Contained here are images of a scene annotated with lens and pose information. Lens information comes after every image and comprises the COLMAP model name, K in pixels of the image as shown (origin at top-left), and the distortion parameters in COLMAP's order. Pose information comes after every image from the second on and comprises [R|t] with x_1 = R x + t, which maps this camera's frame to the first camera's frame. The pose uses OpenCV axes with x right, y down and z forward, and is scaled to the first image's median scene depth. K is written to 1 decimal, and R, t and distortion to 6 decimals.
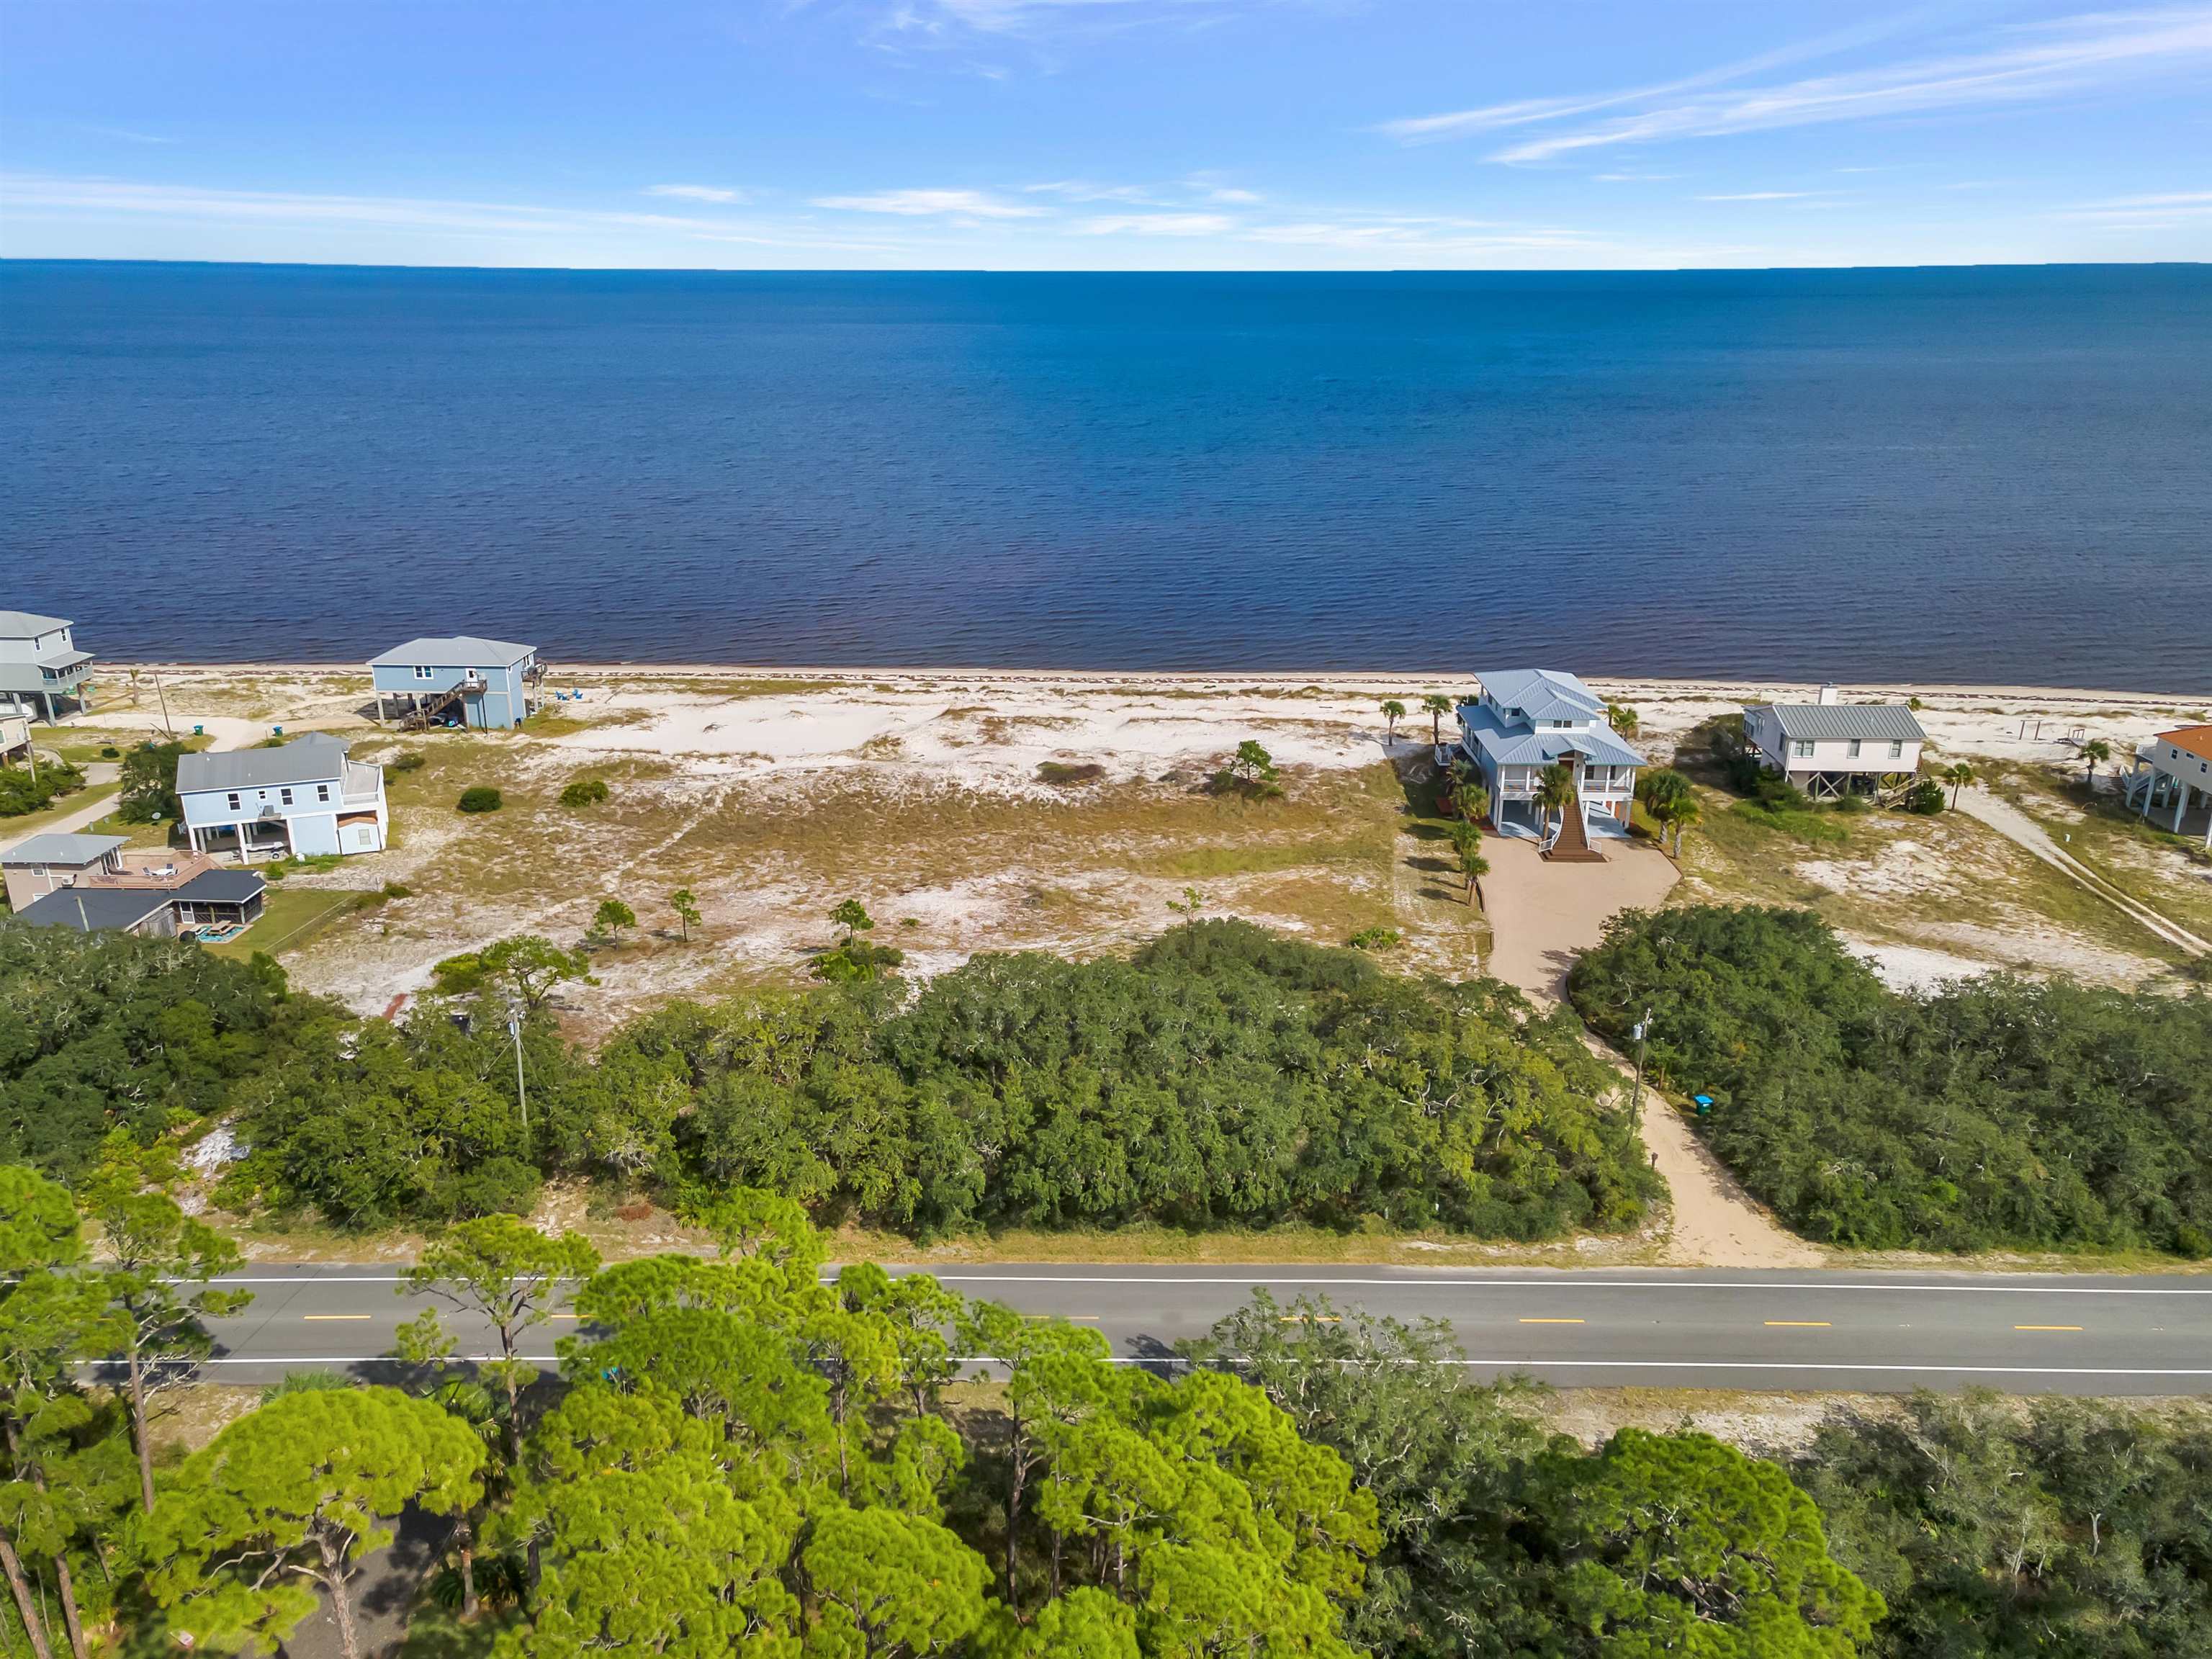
lens RADIAL K [[1624.0, 0, 1061.7], [0, 1624.0, 797.1], [0, 0, 1]] dist [0.035127, 0.017657]
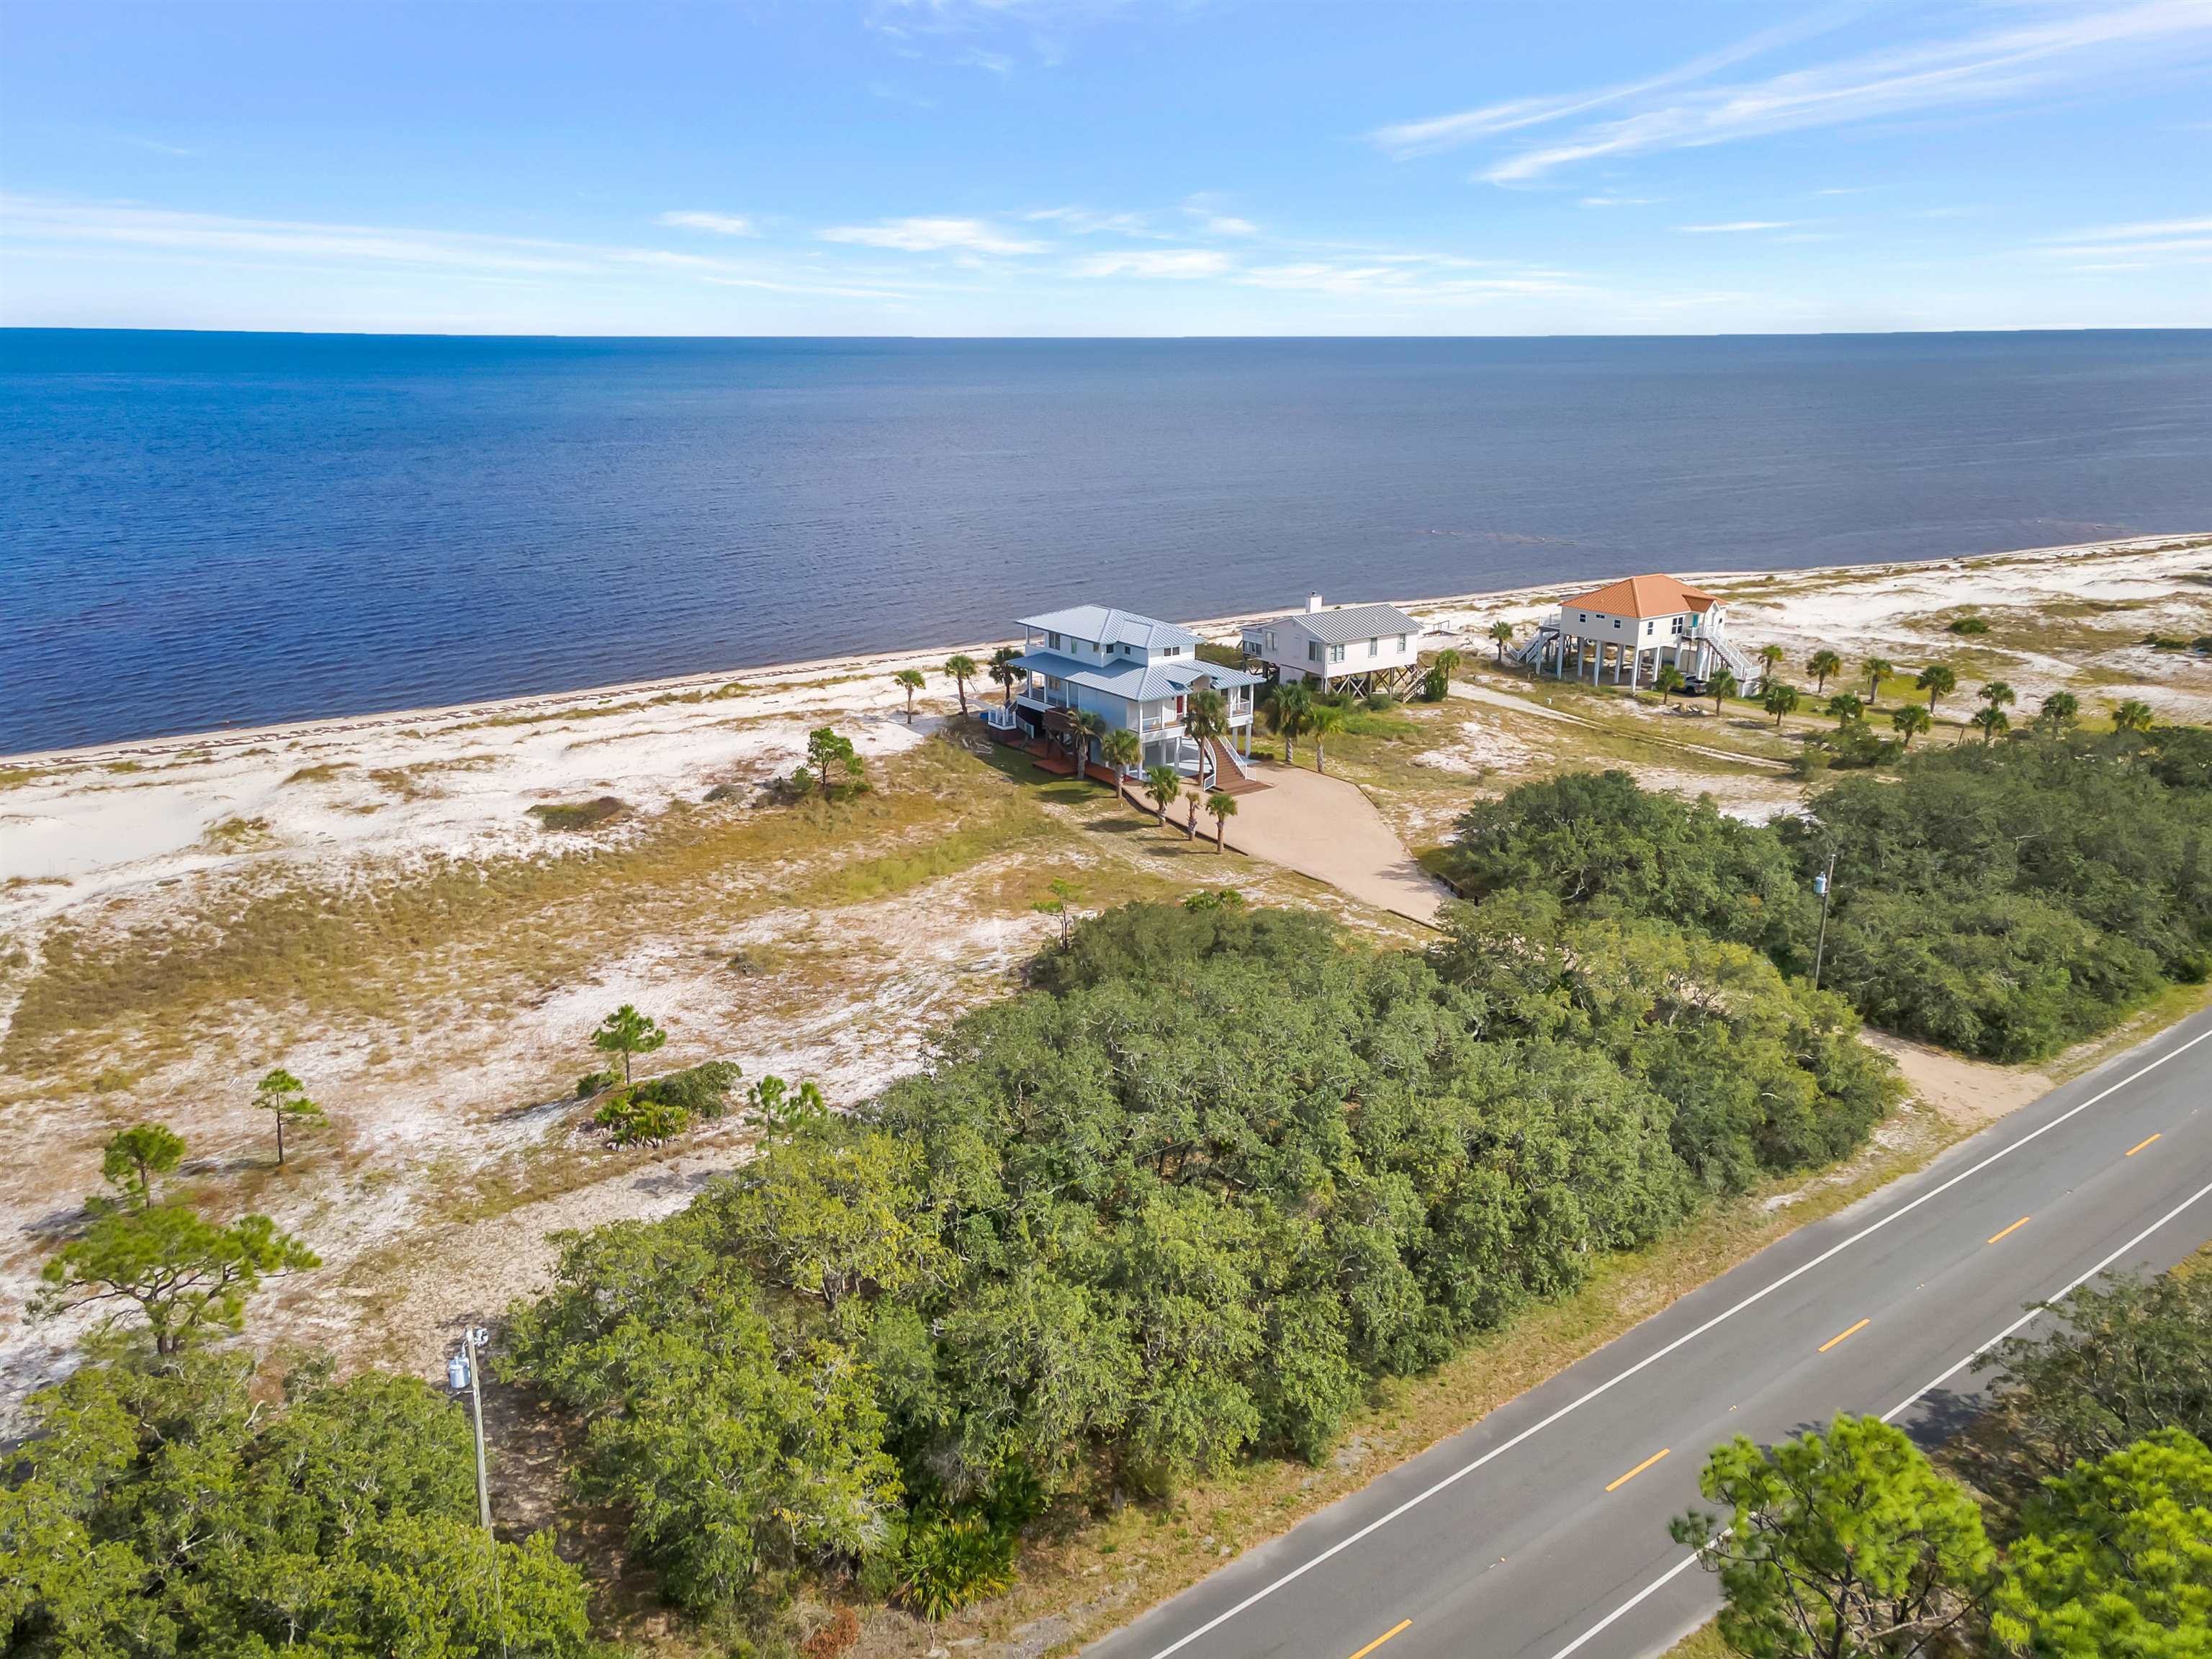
lens RADIAL K [[1624.0, 0, 1089.3], [0, 1624.0, 773.8], [0, 0, 1]] dist [0.035127, 0.017657]
pose [[0.790915, -0.157738, 0.591247, -0.249849], [0.188253, 0.982068, 0.010177, 0.003190], [-0.582250, 0.103254, 0.806426, 0.292242]]
